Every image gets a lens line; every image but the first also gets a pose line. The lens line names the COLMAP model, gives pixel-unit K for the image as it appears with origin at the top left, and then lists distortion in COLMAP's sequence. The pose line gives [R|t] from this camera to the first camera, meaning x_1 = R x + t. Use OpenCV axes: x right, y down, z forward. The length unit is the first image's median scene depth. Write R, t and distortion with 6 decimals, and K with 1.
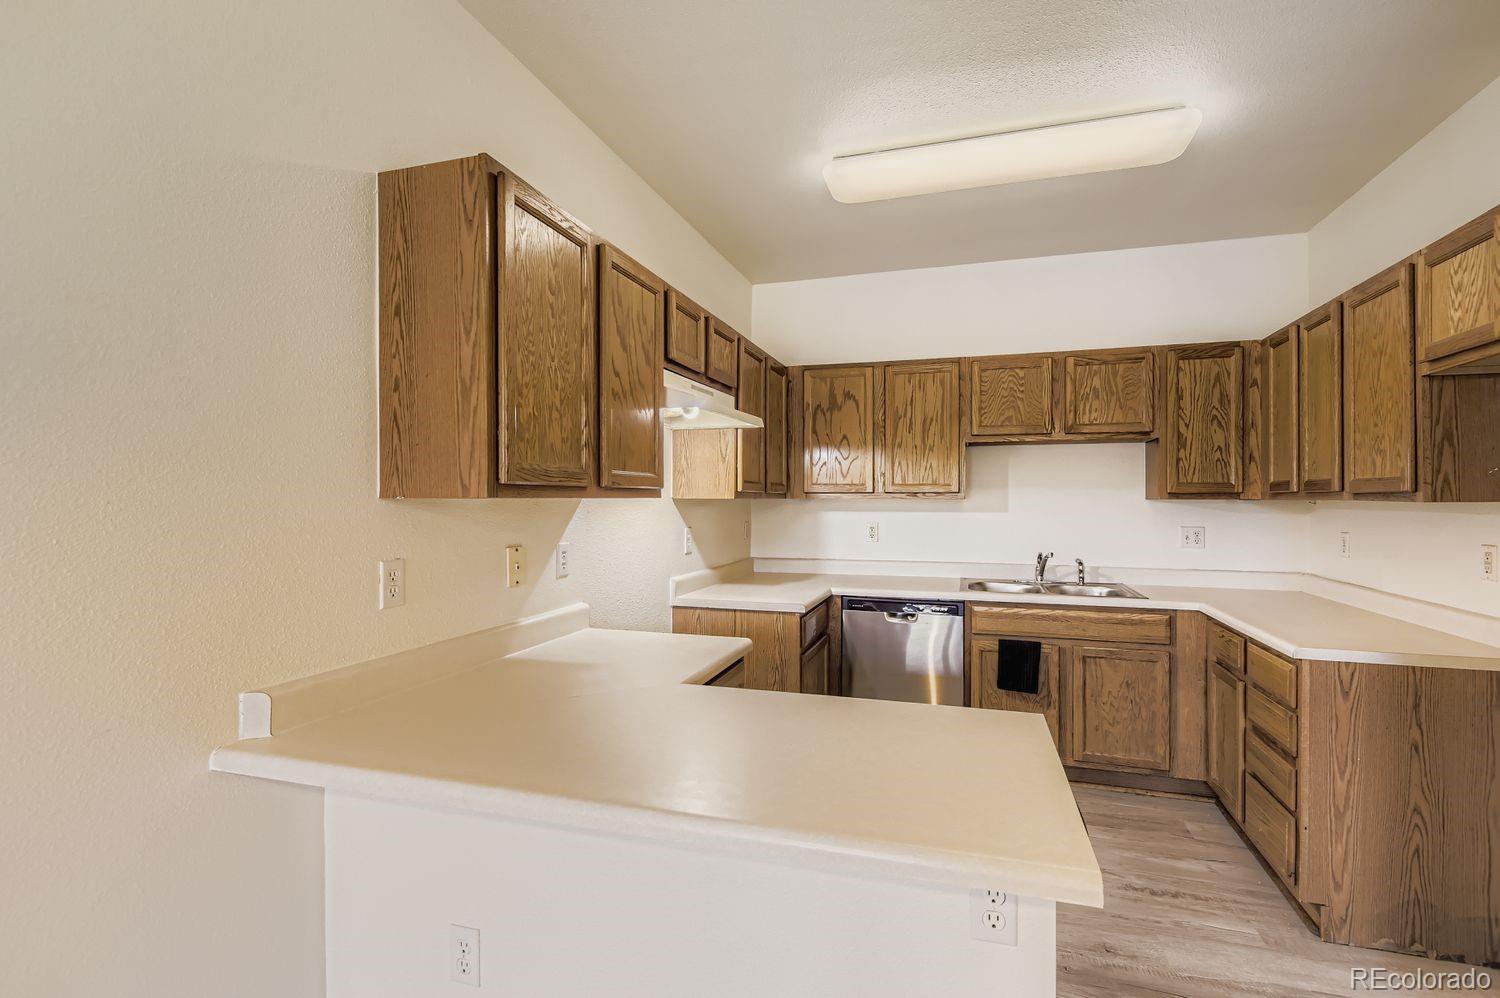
lens RADIAL K [[687.8, 0, 748.7], [0, 687.8, 493.8], [0, 0, 1]] dist [-0.008027, 0.001153]
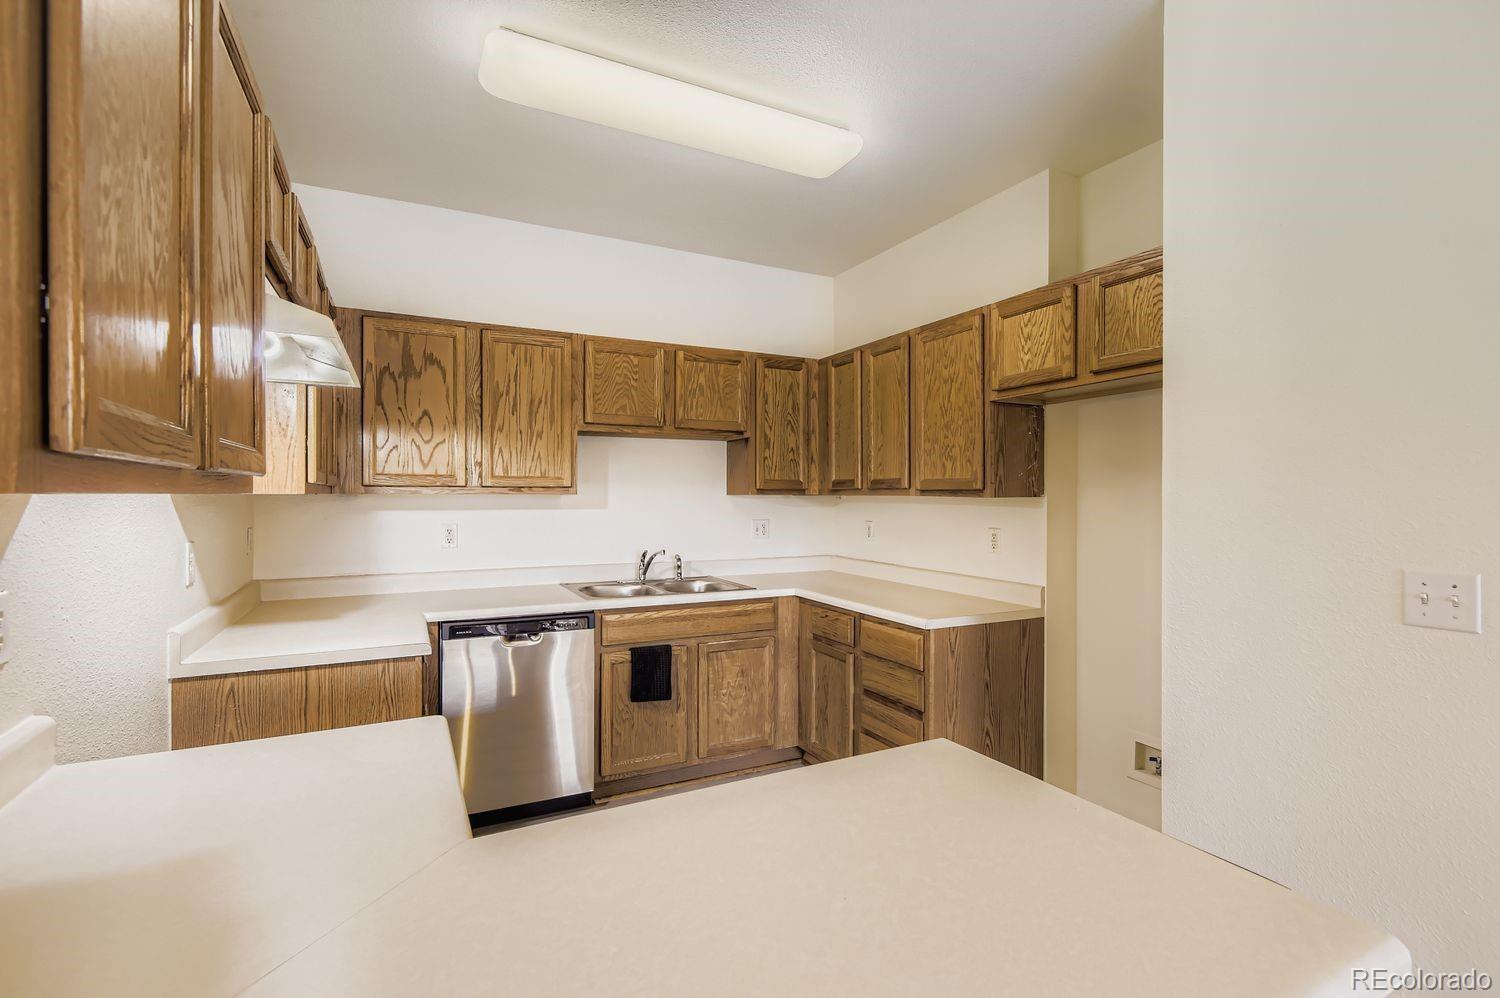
lens RADIAL K [[687.8, 0, 747.6], [0, 687.8, 497.0], [0, 0, 1]] dist [-0.008027, 0.001153]
pose [[0.710926, -0.002622, 0.703261, -0.172719], [-0.006163, 0.999931, 0.009959, 0.000670], [-0.703239, -0.011414, 0.710862, 0.249513]]
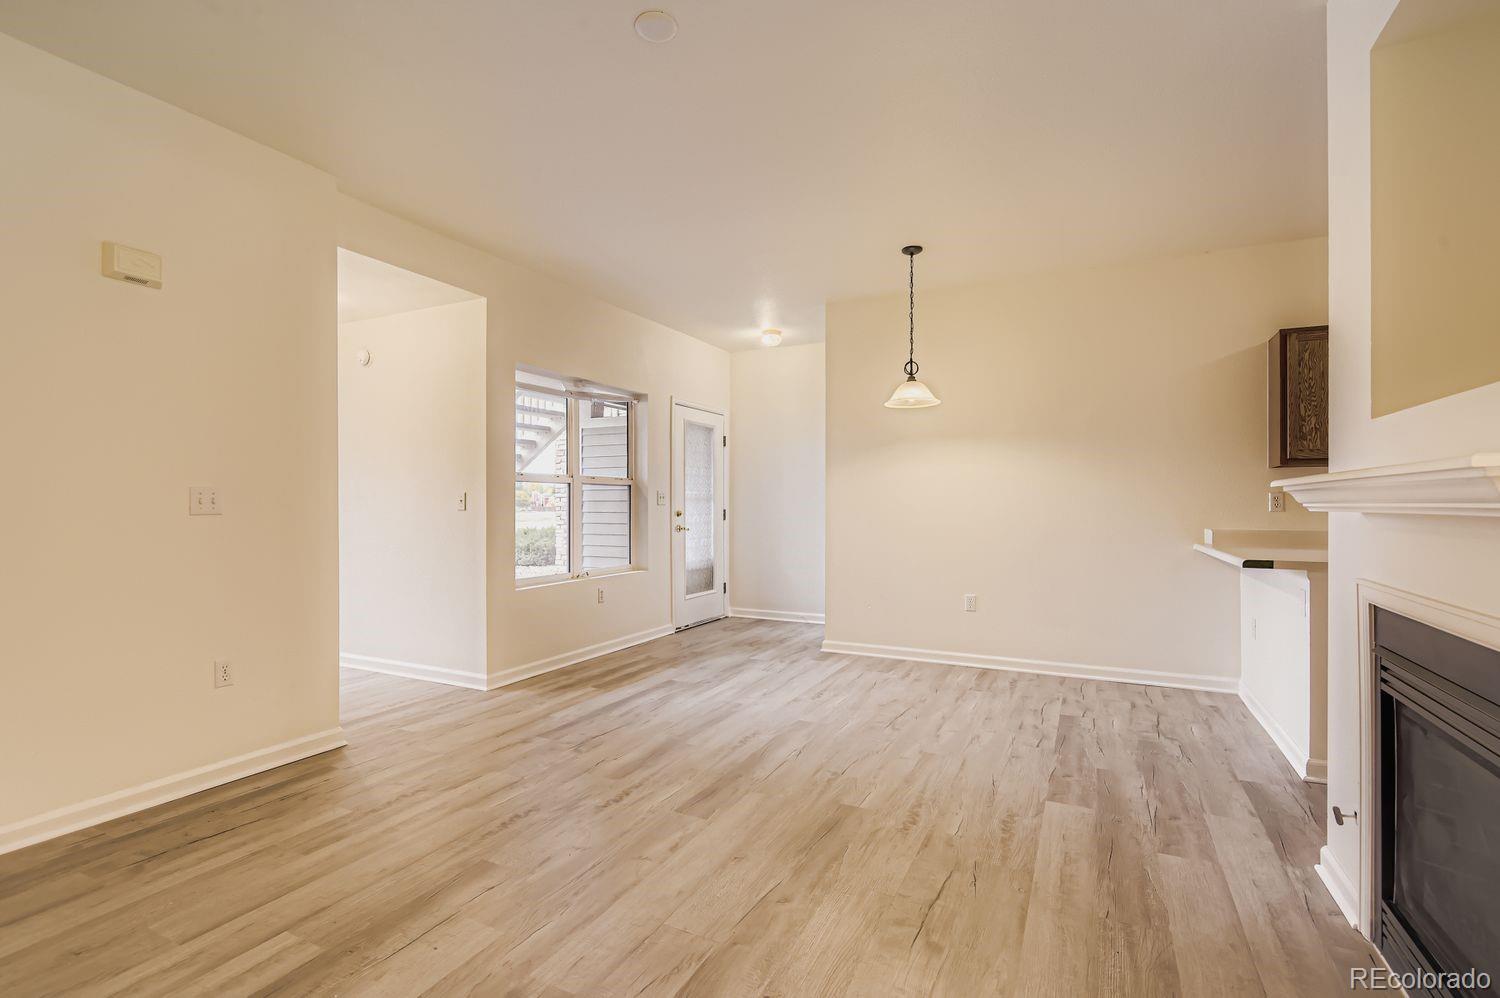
lens RADIAL K [[687.8, 0, 744.4], [0, 687.8, 500.6], [0, 0, 1]] dist [-0.008027, 0.001153]
pose [[-0.146084, -0.005108, -0.989259, 1.140548], [0.004001, 0.999975, -0.005754, 0.068275], [0.989264, -0.004798, -0.146060, -0.280769]]
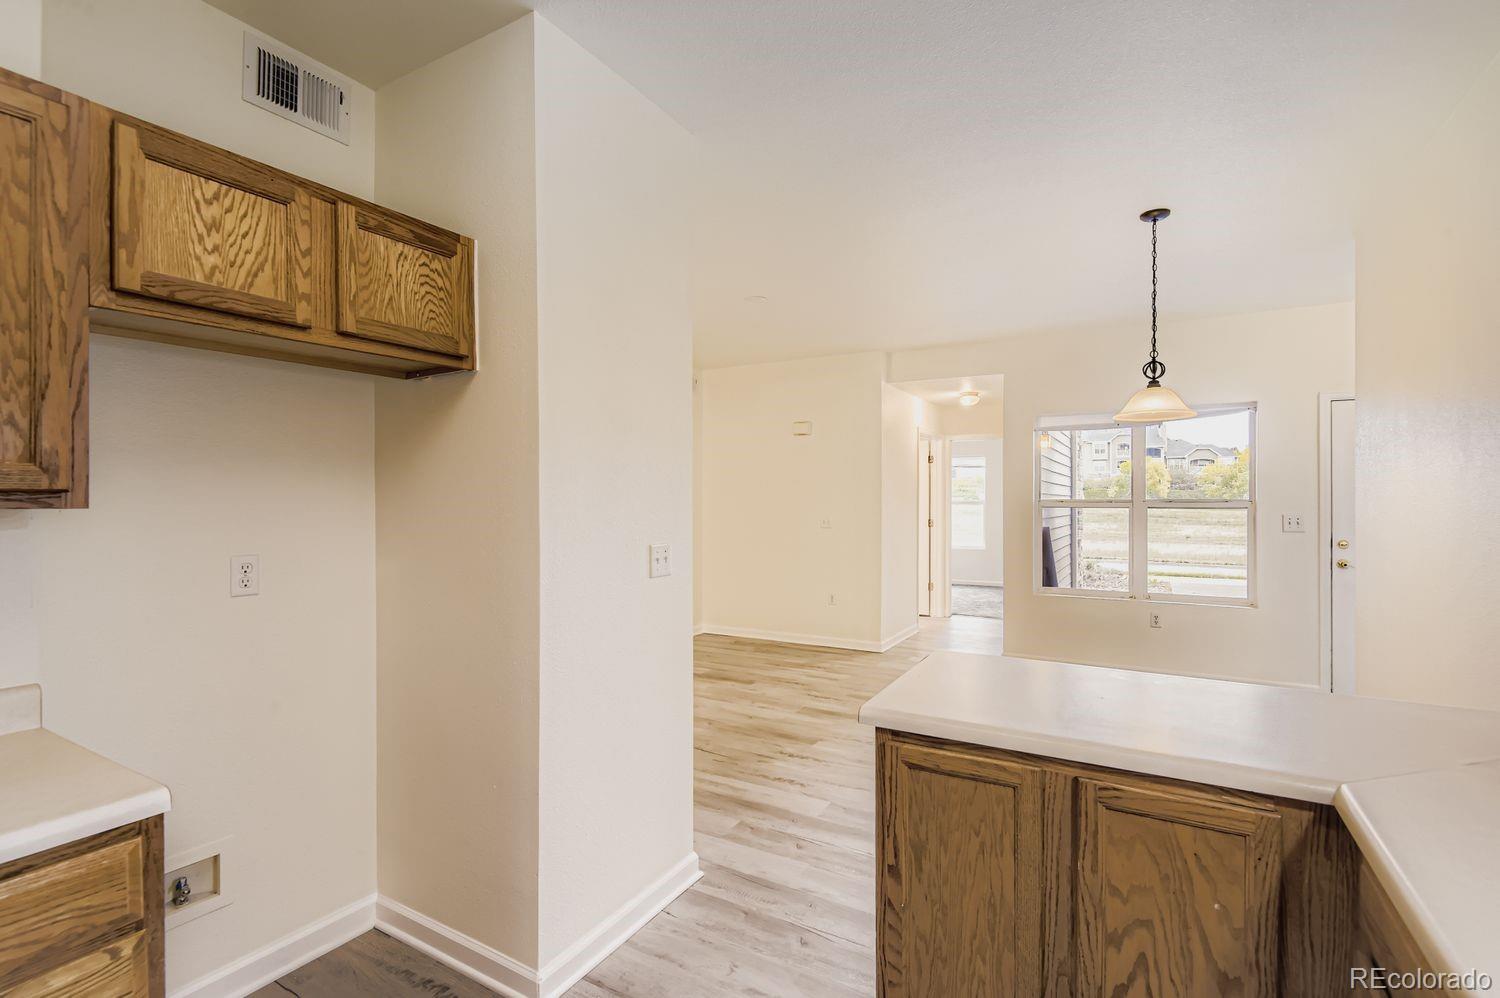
lens RADIAL K [[687.8, 0, 742.3], [0, 687.8, 494.2], [0, 0, 1]] dist [-0.008027, 0.001153]
pose [[-0.978633, -0.002155, 0.205605, 0.179279], [-0.003897, 0.999960, -0.008068, 0.001133], [-0.205579, -0.008697, -0.978602, 0.946812]]
